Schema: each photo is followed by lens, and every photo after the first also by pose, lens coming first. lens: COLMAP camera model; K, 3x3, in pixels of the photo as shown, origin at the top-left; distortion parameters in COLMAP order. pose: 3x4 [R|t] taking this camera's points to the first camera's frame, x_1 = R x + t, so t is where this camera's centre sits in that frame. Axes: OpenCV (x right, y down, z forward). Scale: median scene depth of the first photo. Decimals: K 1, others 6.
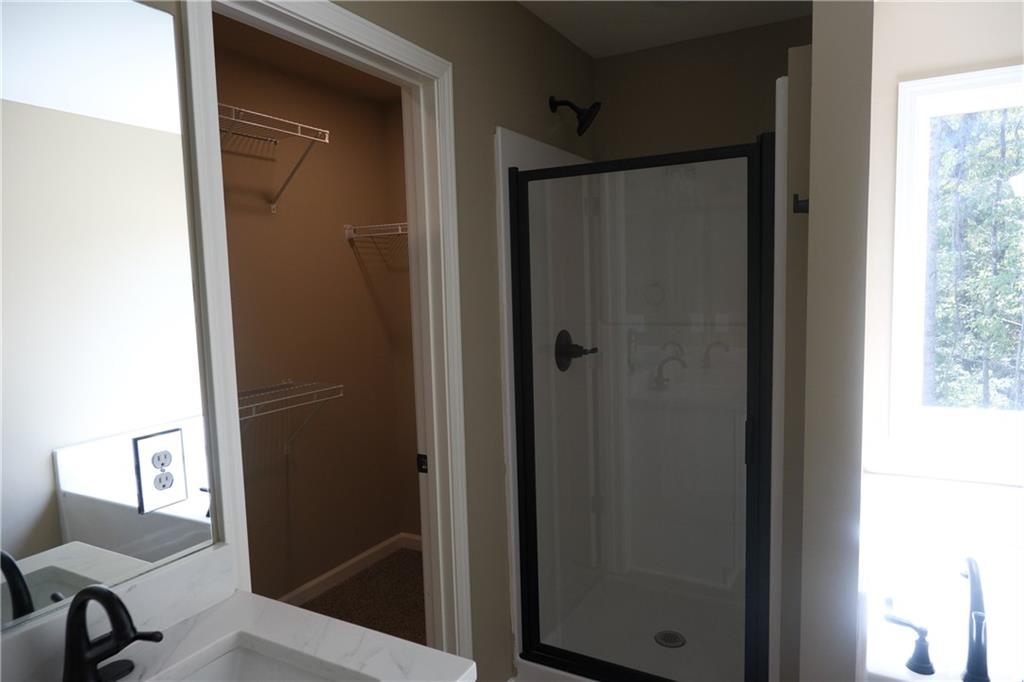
lens RADIAL K [[647.5, 0, 512.0], [0, 647.5, 341.0], [0, 0, 1]] dist [-0.004909, -0.002356]
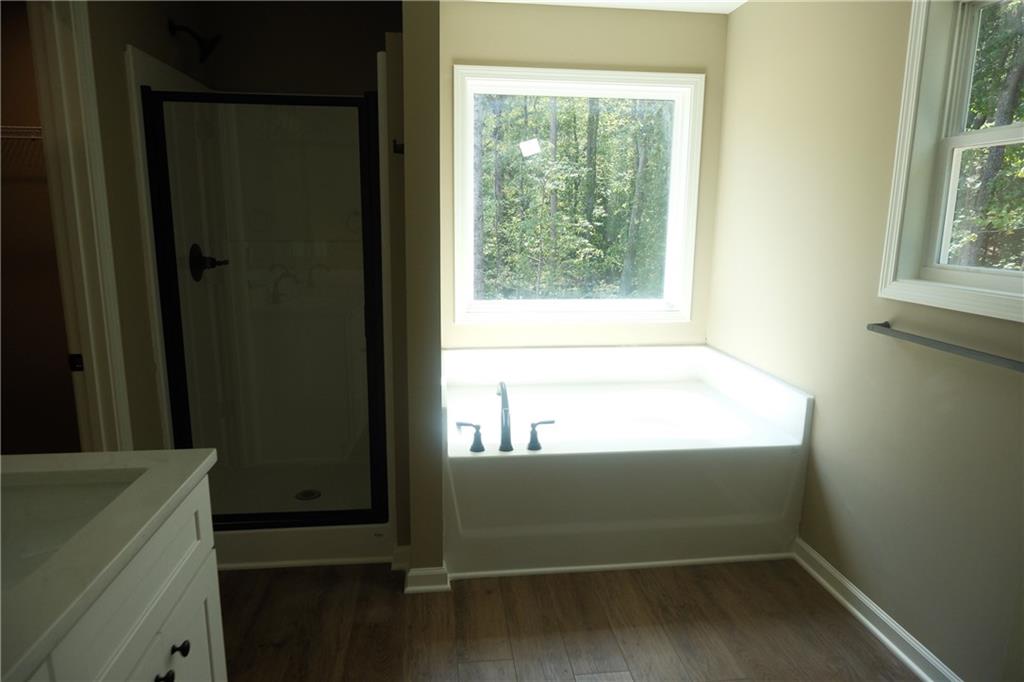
lens RADIAL K [[647.5, 0, 512.0], [0, 647.5, 341.0], [0, 0, 1]] dist [-0.004909, -0.002356]
pose [[0.812320, -0.073622, 0.578547, -0.122413], [0.020193, 0.994956, 0.098260, 0.046929], [-0.582862, -0.068136, 0.809709, -0.197773]]
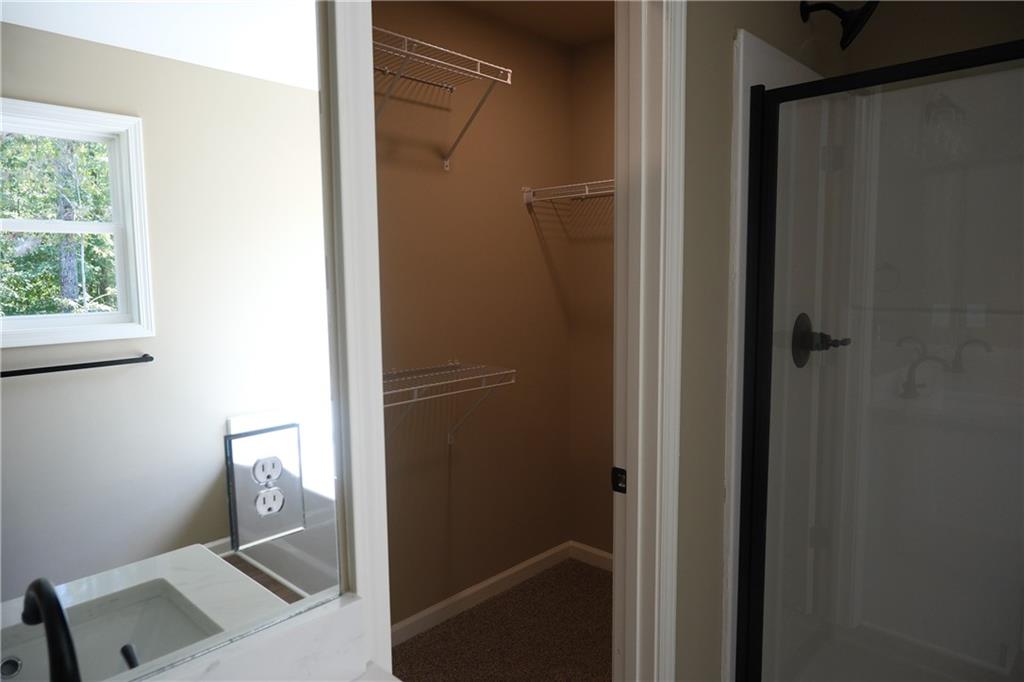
lens RADIAL K [[647.5, 0, 512.0], [0, 647.5, 341.0], [0, 0, 1]] dist [-0.004909, -0.002356]
pose [[0.968609, 0.044301, -0.244609, -0.059541], [-0.040112, 0.998951, 0.022082, 0.011426], [0.245331, -0.011577, 0.969370, 0.174322]]
